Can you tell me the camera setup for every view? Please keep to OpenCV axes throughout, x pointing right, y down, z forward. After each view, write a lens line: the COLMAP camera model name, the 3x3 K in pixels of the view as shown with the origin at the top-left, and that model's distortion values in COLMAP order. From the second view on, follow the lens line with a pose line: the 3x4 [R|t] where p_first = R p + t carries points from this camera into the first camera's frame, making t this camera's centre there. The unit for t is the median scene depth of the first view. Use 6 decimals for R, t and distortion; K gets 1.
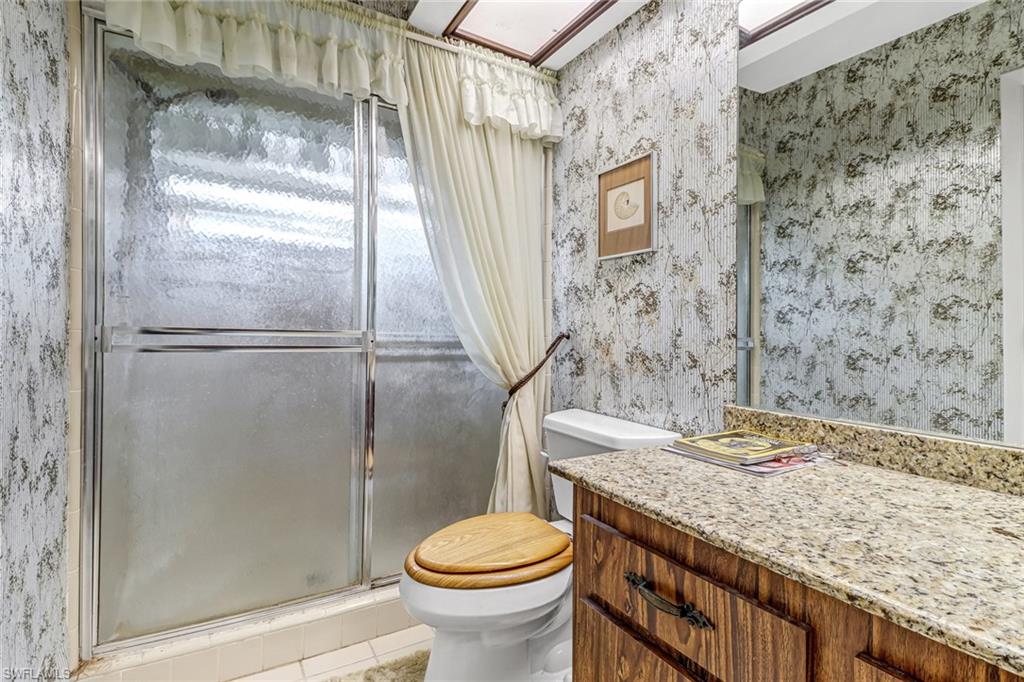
lens RADIAL K [[477.5, 0, 508.6], [0, 477.5, 319.4], [0, 0, 1]] dist [0.003020, -0.012657]
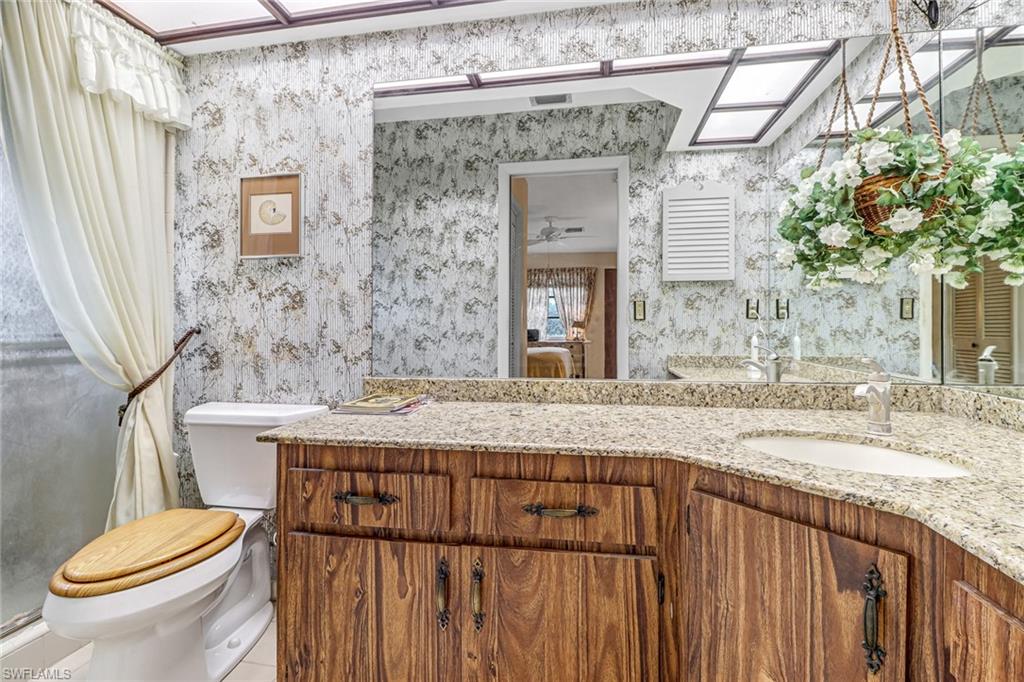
lens RADIAL K [[470.9, 0, 514.1], [0, 470.9, 332.1], [0, 0, 1]] dist [-0.001181, -0.008476]
pose [[0.647964, -0.031572, 0.761017, -0.224994], [-0.003015, 0.999026, 0.044014, -0.008732], [-0.761665, -0.030814, 0.647238, -0.149844]]
